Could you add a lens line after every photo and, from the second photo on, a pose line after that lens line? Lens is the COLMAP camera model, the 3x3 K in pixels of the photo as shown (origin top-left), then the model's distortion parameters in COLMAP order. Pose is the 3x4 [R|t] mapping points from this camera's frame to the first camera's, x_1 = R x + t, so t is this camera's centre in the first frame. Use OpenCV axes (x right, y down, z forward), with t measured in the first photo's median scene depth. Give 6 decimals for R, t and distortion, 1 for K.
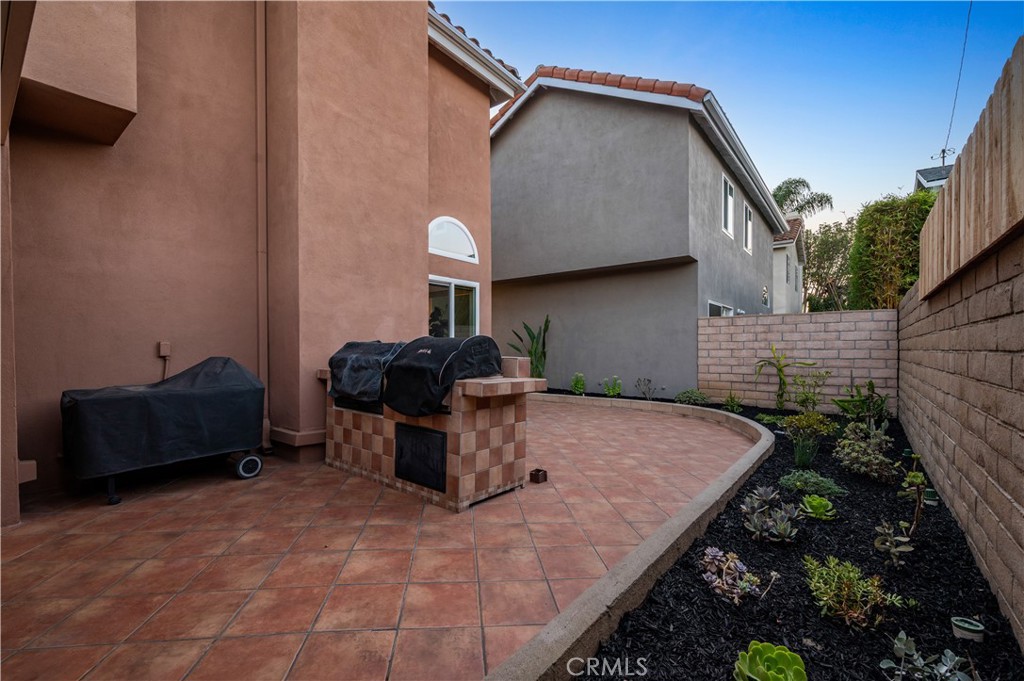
lens RADIAL K [[434.4, 0, 510.7], [0, 434.4, 346.5], [0, 0, 1]] dist [0.002655, 0.000116]
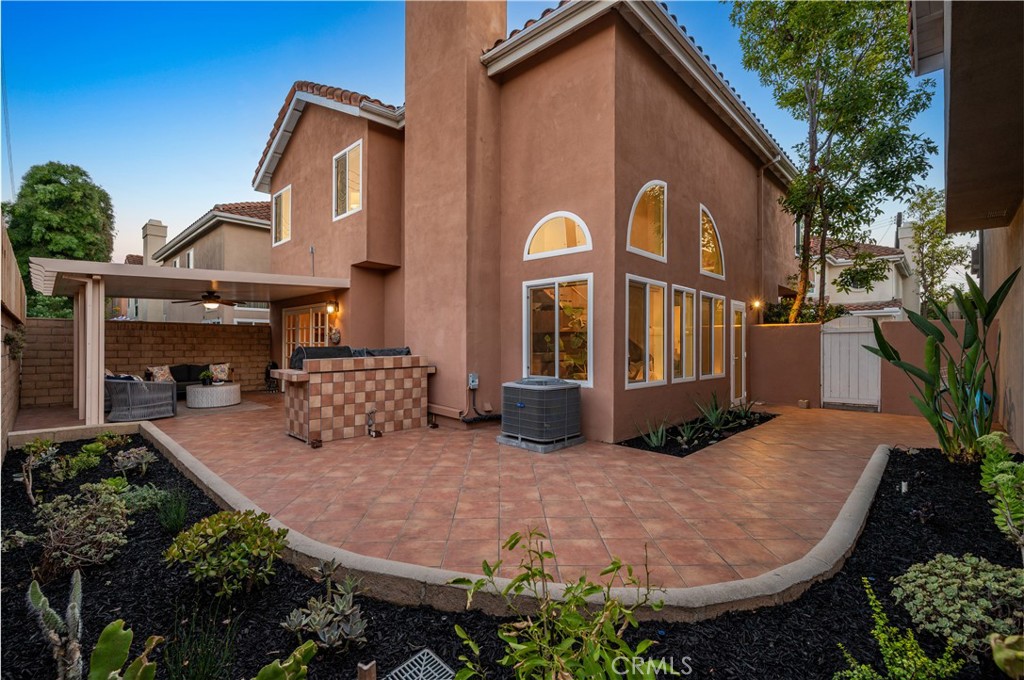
lens RADIAL K [[453.3, 0, 510.7], [0, 453.3, 343.0], [0, 0, 1]] dist [-0.000318, 0.000073]
pose [[-0.096345, -0.022857, -0.995086, 1.127085], [-0.008358, 0.999720, -0.022154, 0.004660], [0.995313, 0.006183, -0.096509, 1.363920]]
